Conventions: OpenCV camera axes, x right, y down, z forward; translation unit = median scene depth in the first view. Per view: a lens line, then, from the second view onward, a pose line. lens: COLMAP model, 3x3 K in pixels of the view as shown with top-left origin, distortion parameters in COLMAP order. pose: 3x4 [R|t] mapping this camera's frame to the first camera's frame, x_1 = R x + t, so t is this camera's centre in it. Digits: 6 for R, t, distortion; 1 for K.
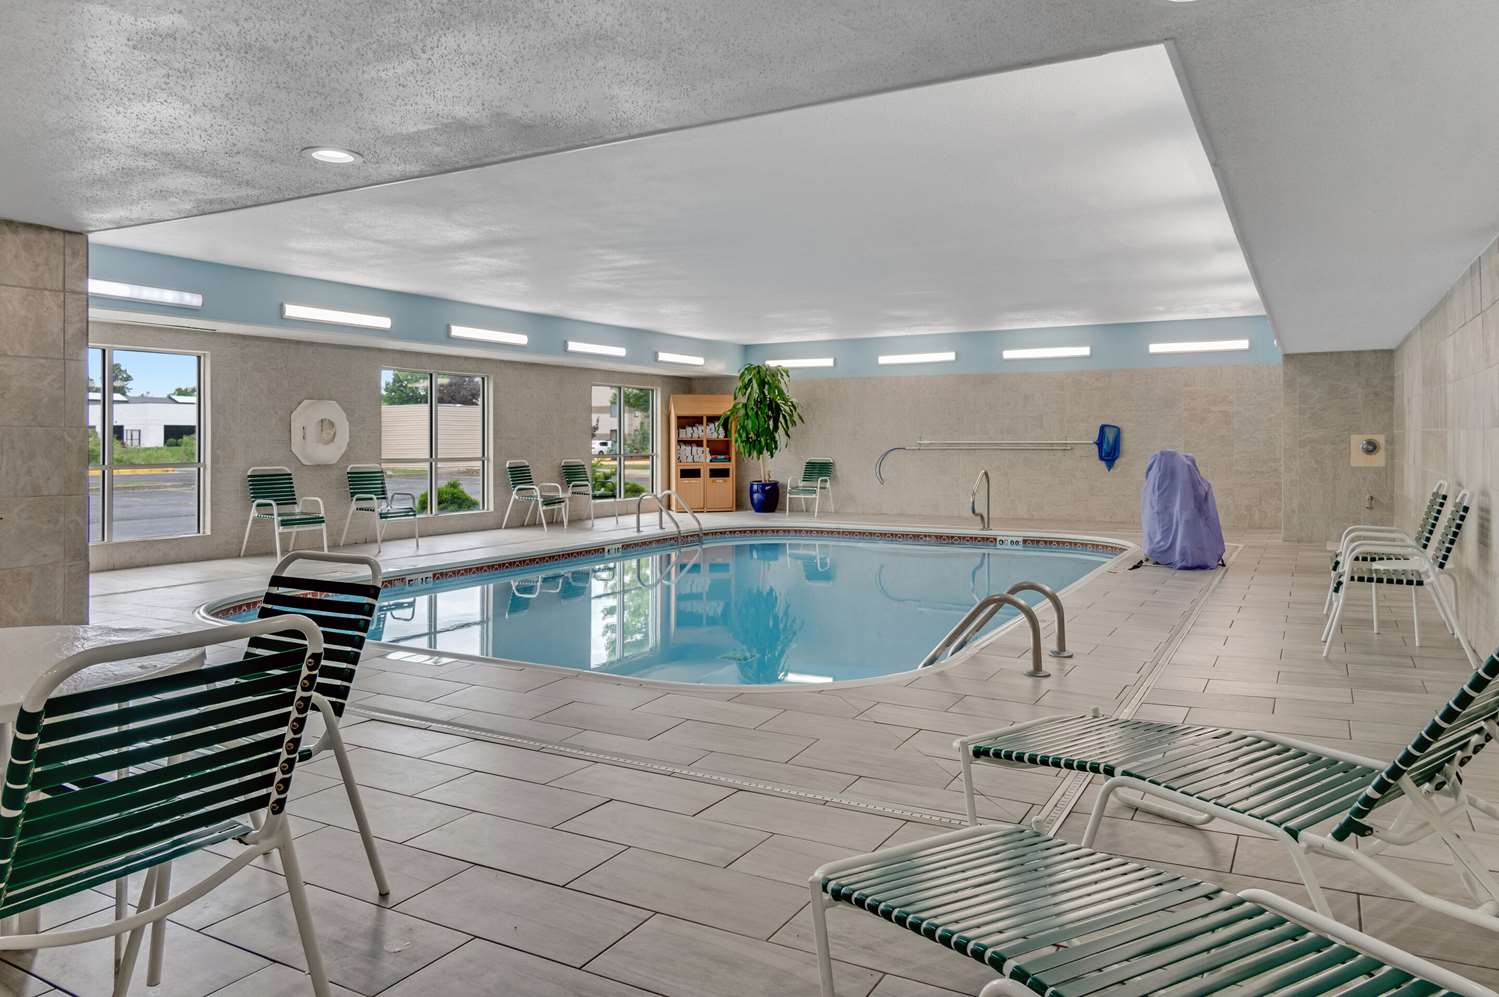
lens RADIAL K [[1018.5, 0, 749.5], [0, 1018.5, 498.5], [0, 0, 1]] dist [-0.008415, -0.001299]
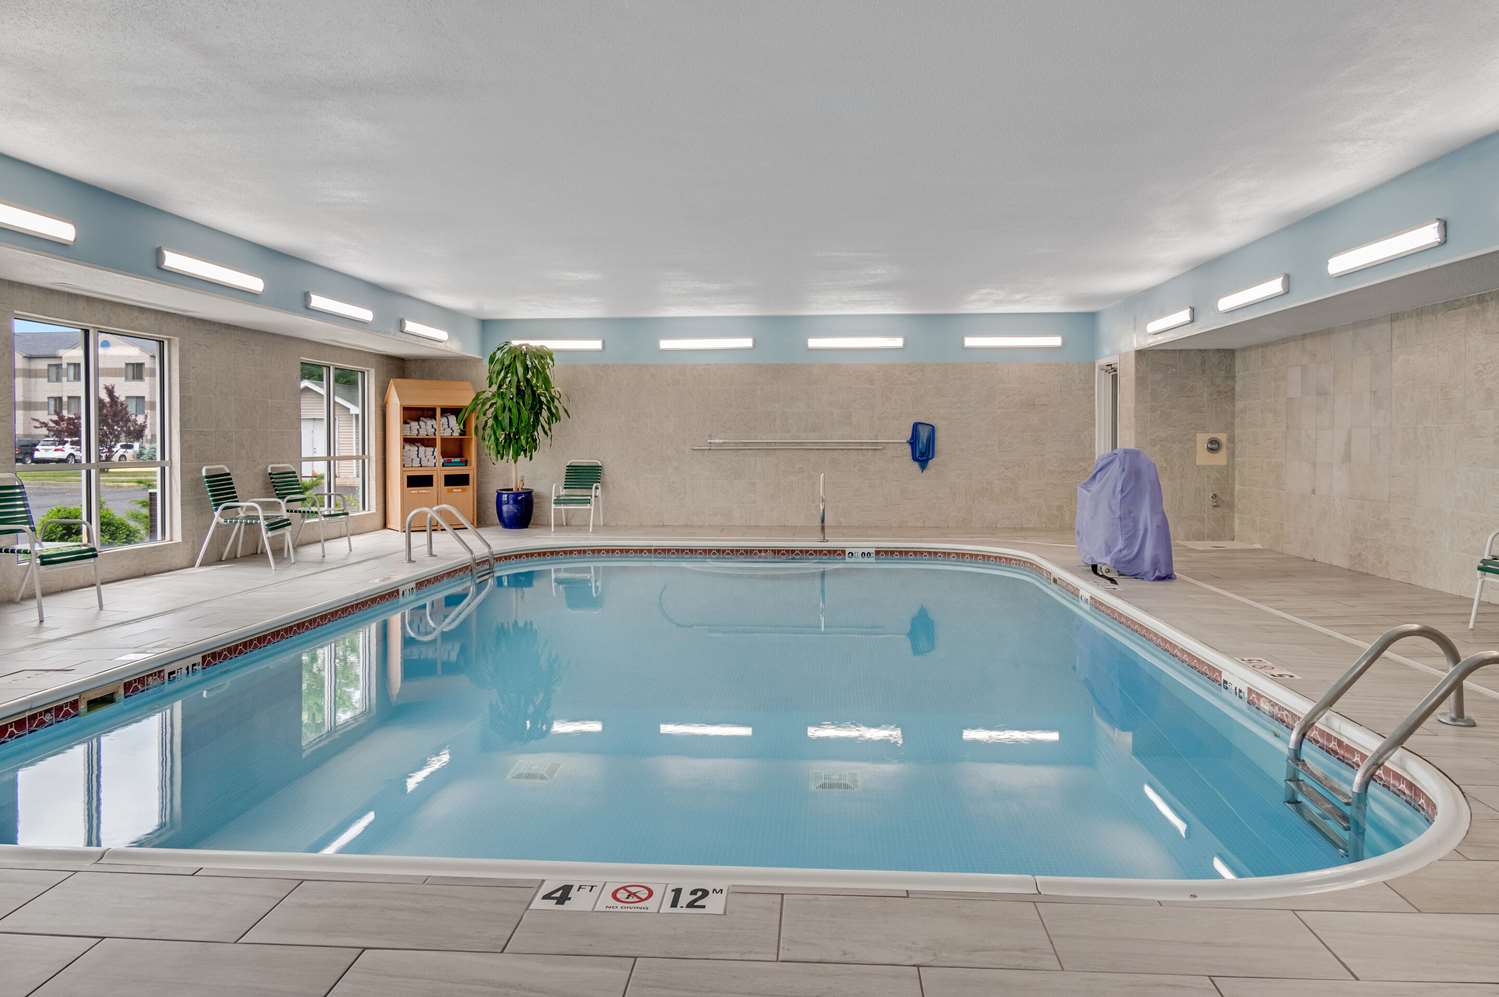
lens RADIAL K [[1018.5, 0, 749.5], [0, 1018.5, 498.5], [0, 0, 1]] dist [-0.008415, -0.001299]
pose [[0.904825, -0.021561, 0.425237, -0.174501], [0.022950, 0.999735, 0.001856, -0.007813], [-0.425164, 0.008080, 0.905080, 0.209600]]
